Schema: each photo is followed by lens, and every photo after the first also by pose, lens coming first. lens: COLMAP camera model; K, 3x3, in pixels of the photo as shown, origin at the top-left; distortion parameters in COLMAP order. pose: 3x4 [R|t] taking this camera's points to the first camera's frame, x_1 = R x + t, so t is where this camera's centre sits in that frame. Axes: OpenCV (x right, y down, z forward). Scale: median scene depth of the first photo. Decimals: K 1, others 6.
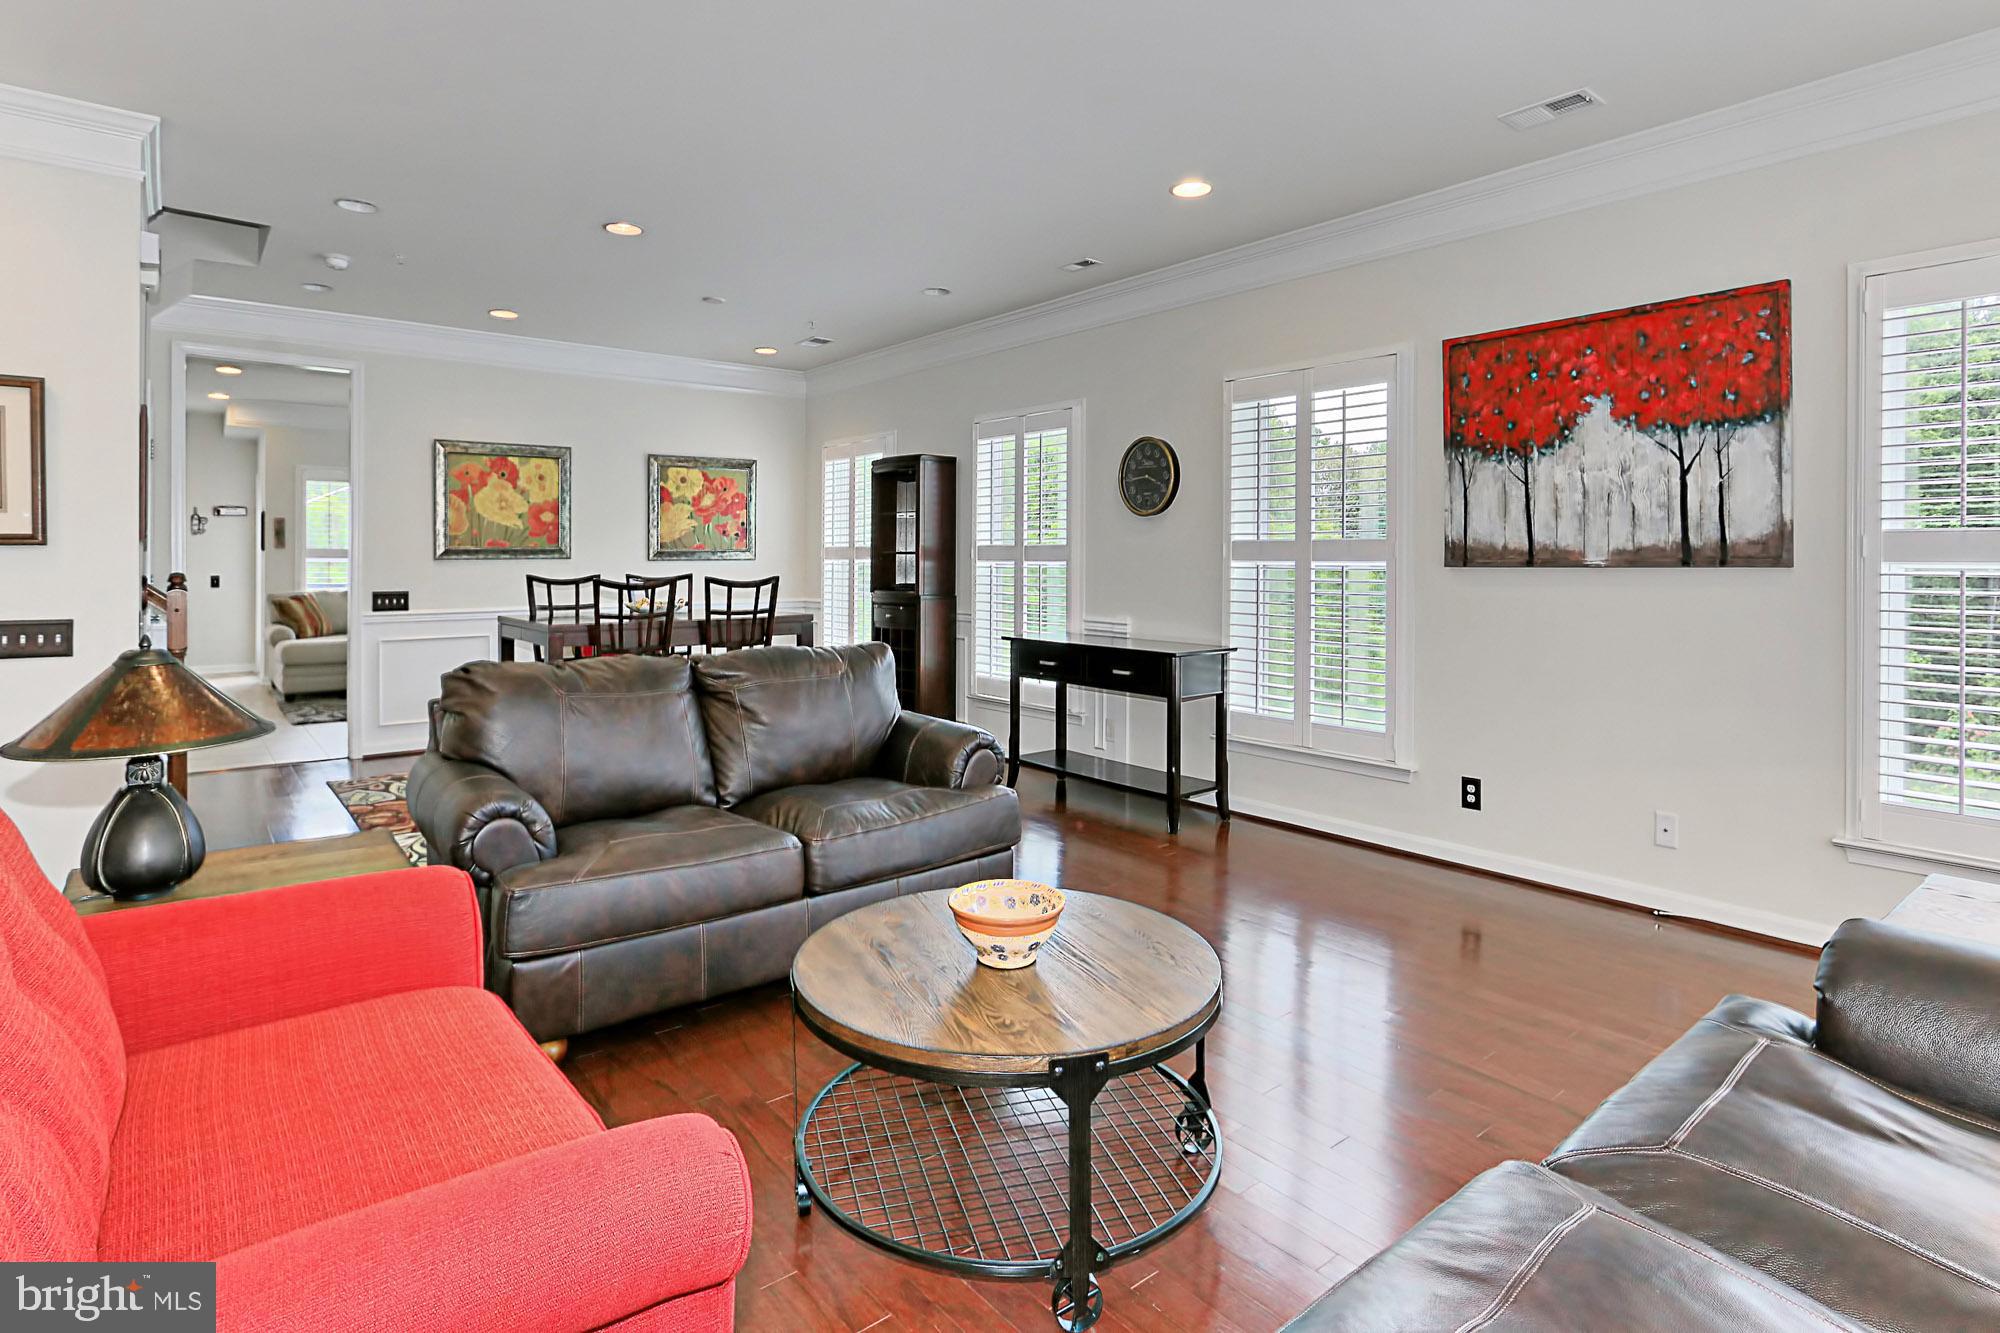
lens RADIAL K [[984.3, 0, 943.2], [0, 984.3, 551.2], [0, 0, 1]] dist [-0.002973, 0.001641]
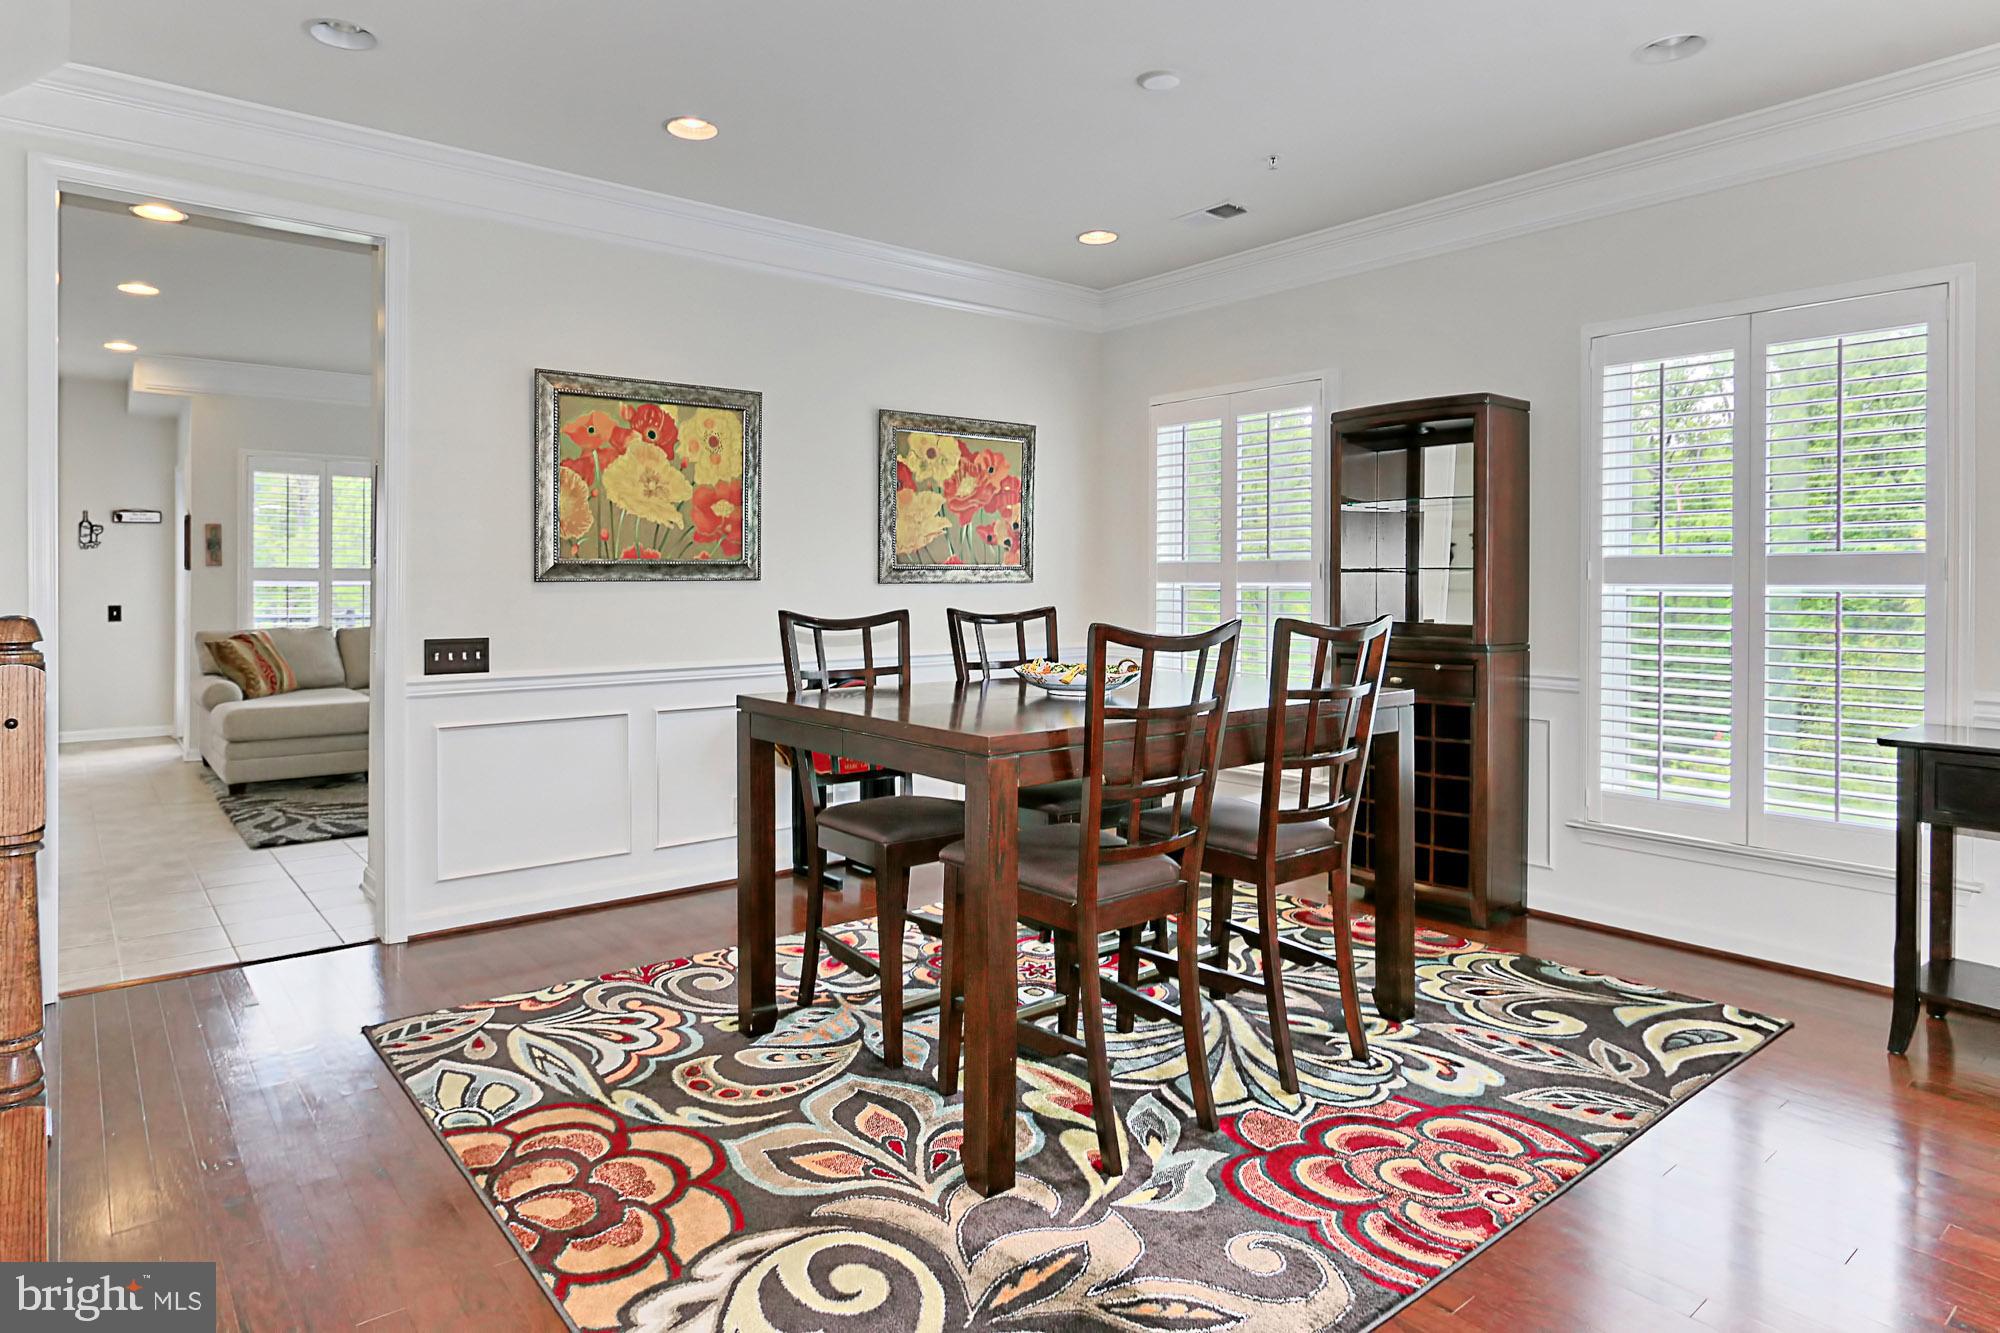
lens RADIAL K [[1163.2, 0, 1148.4], [0, 1163.2, 579.6], [0, 0, 1]] dist [-0.009091, 0.003451]
pose [[0.995794, 0.000928, 0.091613, -0.200446], [-0.001368, 0.999988, 0.004730, 0.003421], [-0.091607, -0.004835, 0.995783, 0.269072]]
